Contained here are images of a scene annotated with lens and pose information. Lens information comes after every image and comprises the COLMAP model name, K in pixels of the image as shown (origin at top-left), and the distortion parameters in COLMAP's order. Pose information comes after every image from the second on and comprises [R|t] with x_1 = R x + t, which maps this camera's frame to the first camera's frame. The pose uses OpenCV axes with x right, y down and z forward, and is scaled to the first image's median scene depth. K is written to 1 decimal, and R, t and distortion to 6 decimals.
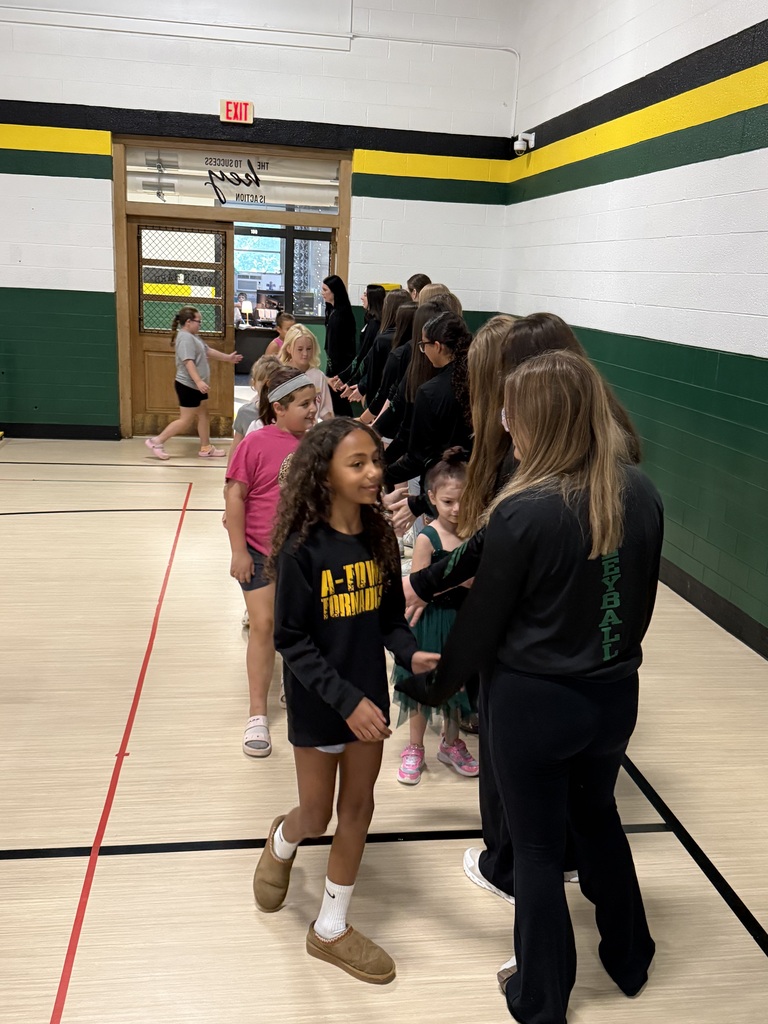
lens RADIAL K [[978.7, 0, 384.0], [0, 978.7, 512.0], [0, 0, 1]] dist [0.125637, -0.238472]
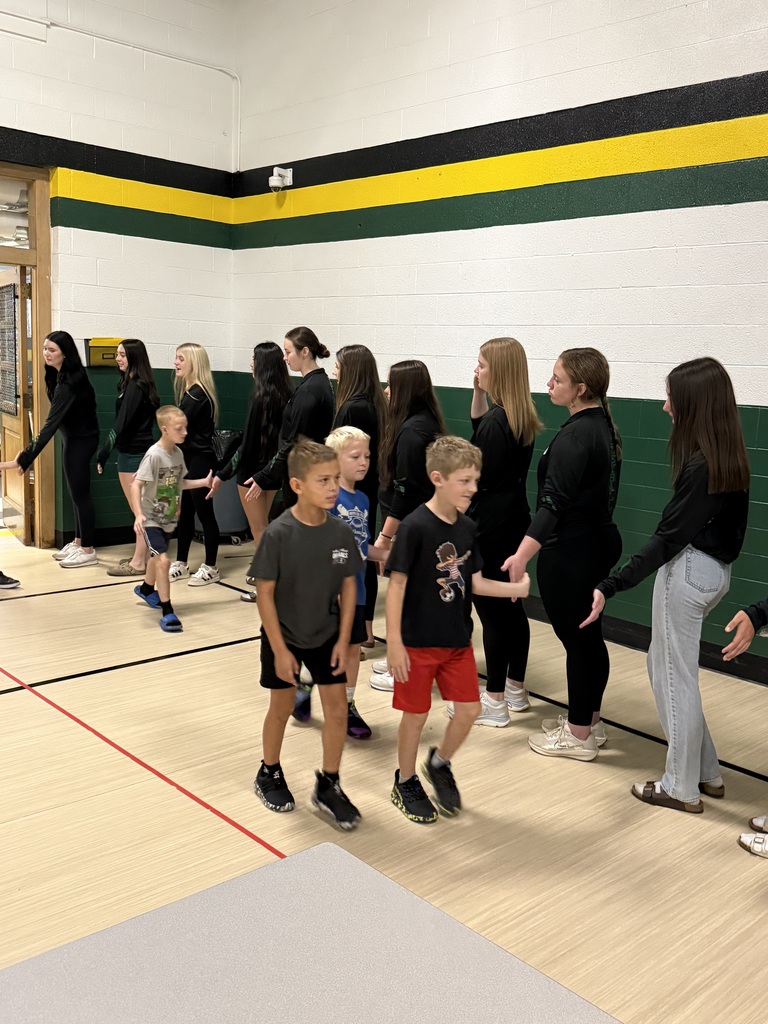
lens RADIAL K [[978.7, 0, 384.0], [0, 978.7, 512.0], [0, 0, 1]] dist [0.125637, -0.238472]
pose [[0.827617, -0.100354, 0.552249, -0.268077], [0.132606, 0.990993, -0.018646, -0.054372], [-0.545404, 0.088664, 0.833471, 0.244755]]
